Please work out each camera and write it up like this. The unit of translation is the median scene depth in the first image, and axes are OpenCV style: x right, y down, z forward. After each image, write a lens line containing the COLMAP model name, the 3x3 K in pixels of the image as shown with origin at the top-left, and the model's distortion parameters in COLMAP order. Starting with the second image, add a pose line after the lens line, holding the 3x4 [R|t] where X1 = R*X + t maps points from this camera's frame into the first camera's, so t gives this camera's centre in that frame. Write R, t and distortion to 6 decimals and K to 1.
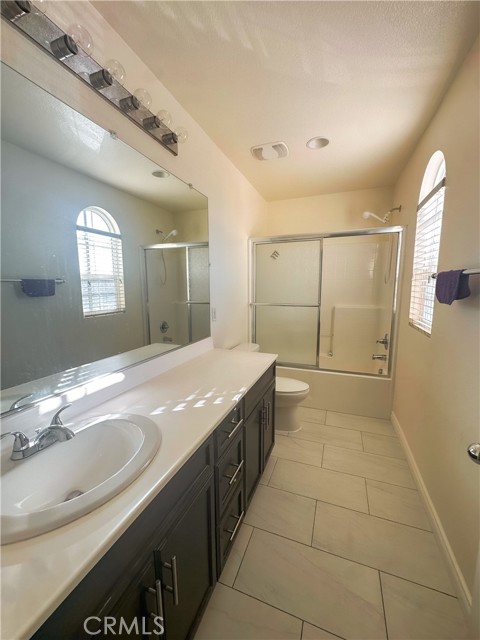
lens RADIAL K [[254.9, 0, 242.0], [0, 254.9, 321.5], [0, 0, 1]] dist [0.001213, -0.000044]
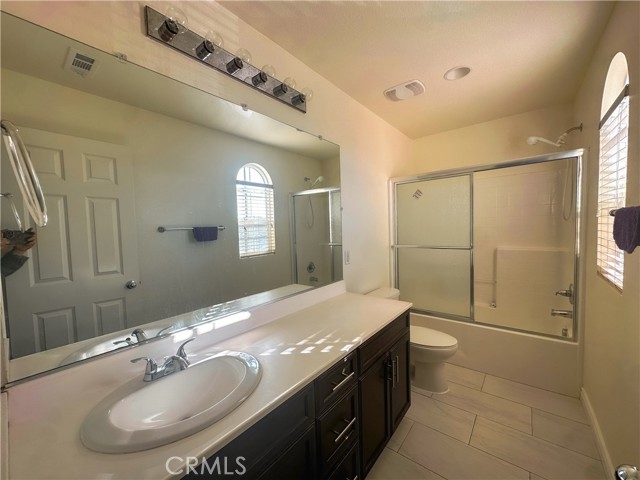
lens RADIAL K [[254.9, 0, 323.0], [0, 254.9, 241.8], [0, 0, 1]] dist [0.001213, -0.000044]
pose [[0.952923, -0.007352, -0.303124, 0.105717], [-0.015158, 0.997301, -0.071840, -0.016689], [0.302834, 0.073053, 0.950239, 0.018136]]
